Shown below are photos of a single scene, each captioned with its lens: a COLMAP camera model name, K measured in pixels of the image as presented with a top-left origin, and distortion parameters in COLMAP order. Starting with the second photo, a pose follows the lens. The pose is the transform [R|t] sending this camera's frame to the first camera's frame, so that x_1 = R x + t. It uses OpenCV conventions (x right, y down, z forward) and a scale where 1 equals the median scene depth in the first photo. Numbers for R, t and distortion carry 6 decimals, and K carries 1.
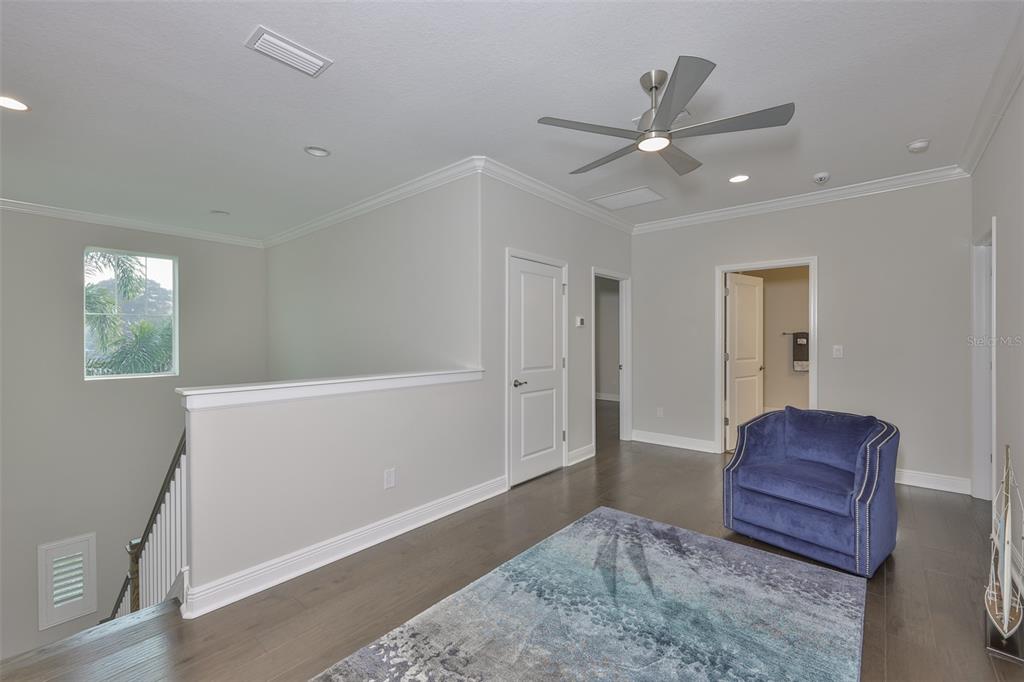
lens RADIAL K [[430.1, 0, 507.0], [0, 430.1, 339.6], [0, 0, 1]] dist [-0.000670, 0.000189]
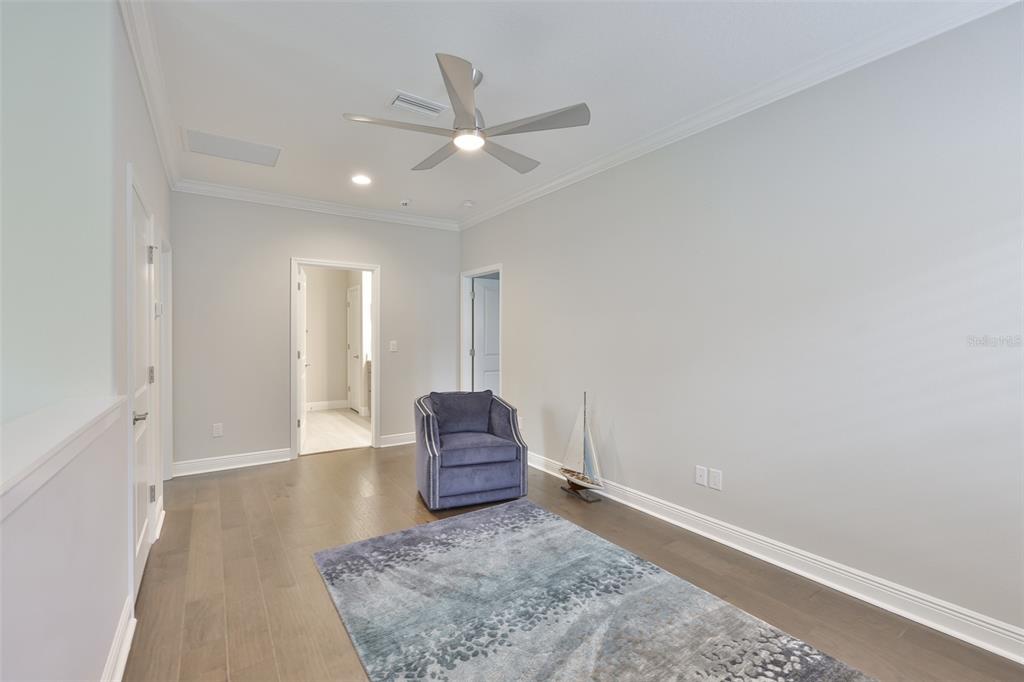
lens RADIAL K [[430.1, 0, 507.0], [0, 430.1, 339.6], [0, 0, 1]] dist [-0.000670, 0.000189]
pose [[0.263609, -0.000955, 0.964629, -0.565199], [0.001669, 0.999998, 0.000534, 0.007482], [-0.964628, 0.001469, 0.263610, 0.610210]]
